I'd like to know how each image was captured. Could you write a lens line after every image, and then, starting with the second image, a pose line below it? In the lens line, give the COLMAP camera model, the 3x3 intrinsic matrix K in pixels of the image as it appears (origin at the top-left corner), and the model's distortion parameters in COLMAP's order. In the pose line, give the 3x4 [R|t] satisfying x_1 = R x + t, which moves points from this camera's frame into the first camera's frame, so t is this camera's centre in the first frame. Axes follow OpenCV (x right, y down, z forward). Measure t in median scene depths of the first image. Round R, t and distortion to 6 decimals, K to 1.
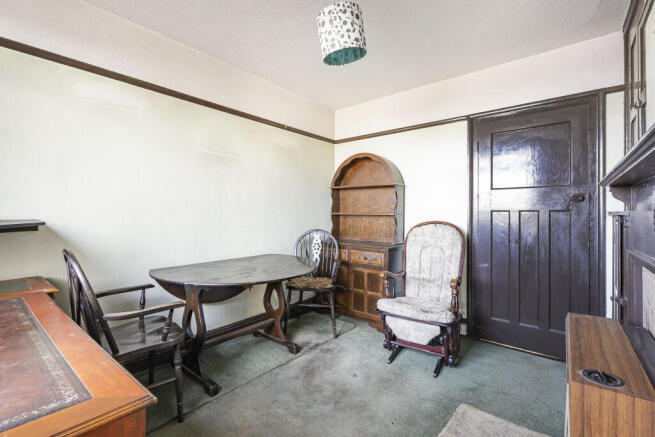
lens RADIAL K [[299.6, 0, 326.3], [0, 299.6, 215.7], [0, 0, 1]] dist [0.000472, 0.000276]
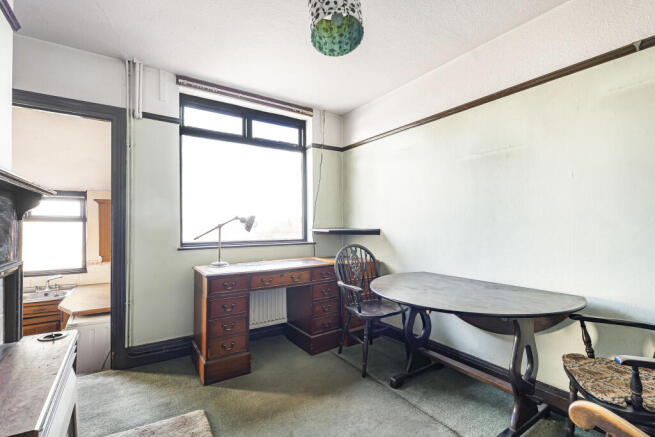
lens RADIAL K [[299.6, 0, 326.5], [0, 299.6, 222.8], [0, 0, 1]] dist [0.000472, 0.000276]
pose [[-0.295970, -0.003465, -0.955191, 0.837232], [-0.003762, 0.999990, -0.002462, -0.013638], [0.955190, 0.002864, -0.295980, 1.182628]]
